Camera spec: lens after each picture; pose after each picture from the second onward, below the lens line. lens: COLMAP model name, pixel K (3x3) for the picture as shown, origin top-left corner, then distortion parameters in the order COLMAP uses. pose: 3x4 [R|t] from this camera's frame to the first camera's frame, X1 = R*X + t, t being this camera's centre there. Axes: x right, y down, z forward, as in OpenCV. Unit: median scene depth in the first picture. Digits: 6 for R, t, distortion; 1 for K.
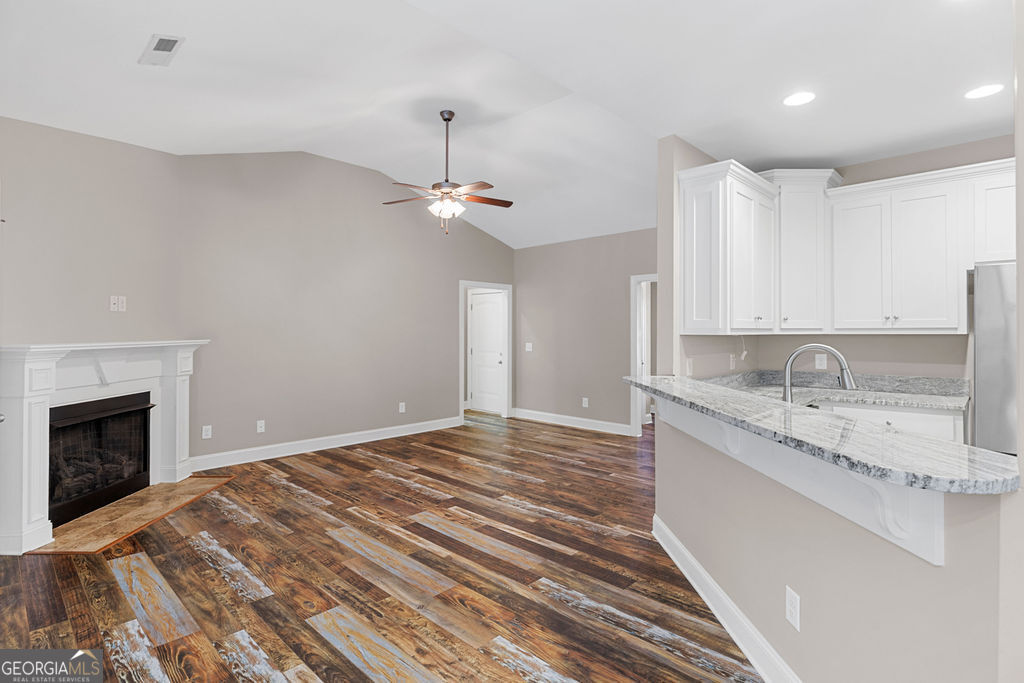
lens RADIAL K [[509.9, 0, 504.7], [0, 509.9, 333.6], [0, 0, 1]] dist [-0.003433, -0.002013]
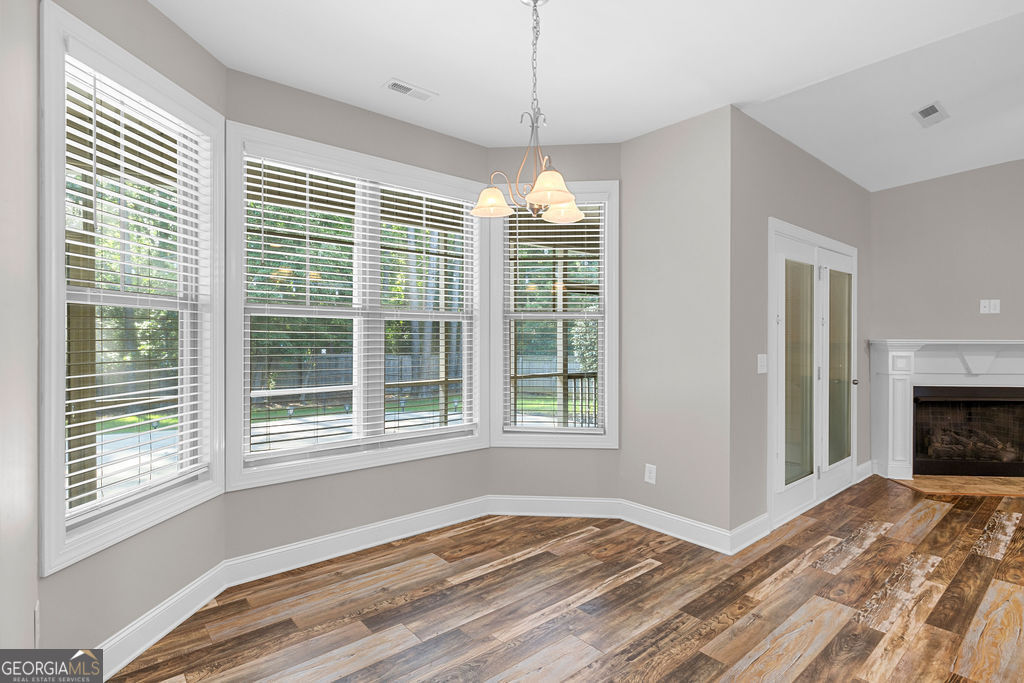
lens RADIAL K [[509.9, 0, 514.3], [0, 509.9, 341.5], [0, 0, 1]] dist [-0.003433, -0.002013]
pose [[-0.079001, 0.008068, -0.996842, 0.694607], [-0.002109, 0.999964, 0.008260, 0.019259], [0.996872, 0.002754, -0.078981, 0.013199]]
